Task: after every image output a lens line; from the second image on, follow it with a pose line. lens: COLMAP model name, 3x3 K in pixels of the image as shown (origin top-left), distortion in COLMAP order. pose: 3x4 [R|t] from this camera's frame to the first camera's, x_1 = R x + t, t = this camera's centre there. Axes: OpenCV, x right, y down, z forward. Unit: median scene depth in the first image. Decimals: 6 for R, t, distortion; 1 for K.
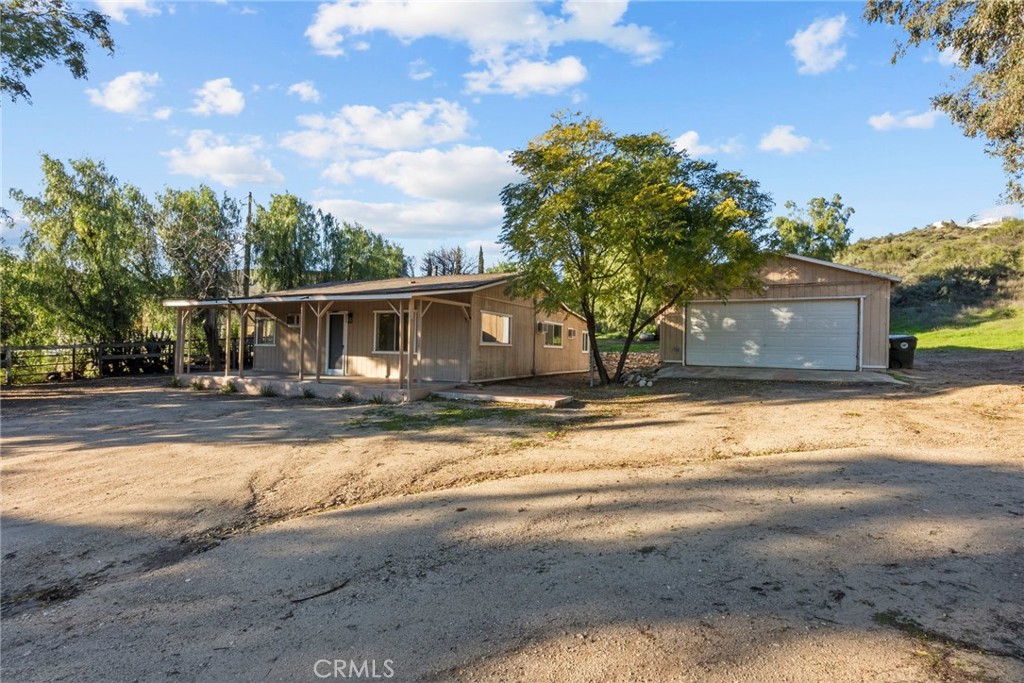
lens RADIAL K [[465.7, 0, 513.8], [0, 465.7, 346.0], [0, 0, 1]] dist [-0.002915, 0.001005]
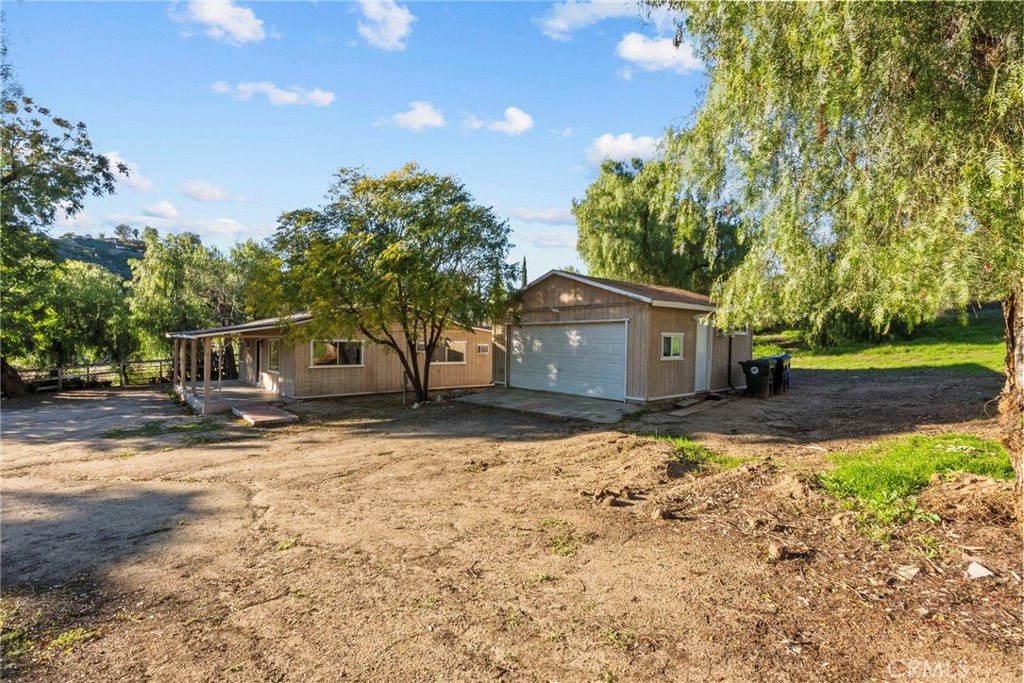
lens RADIAL K [[465.7, 0, 513.8], [0, 465.7, 346.0], [0, 0, 1]] dist [-0.002915, 0.001005]
pose [[0.912898, -0.002177, -0.408181, 0.853510], [0.006742, 0.999930, 0.009745, -0.060639], [0.408131, -0.011649, 0.912849, 0.082995]]
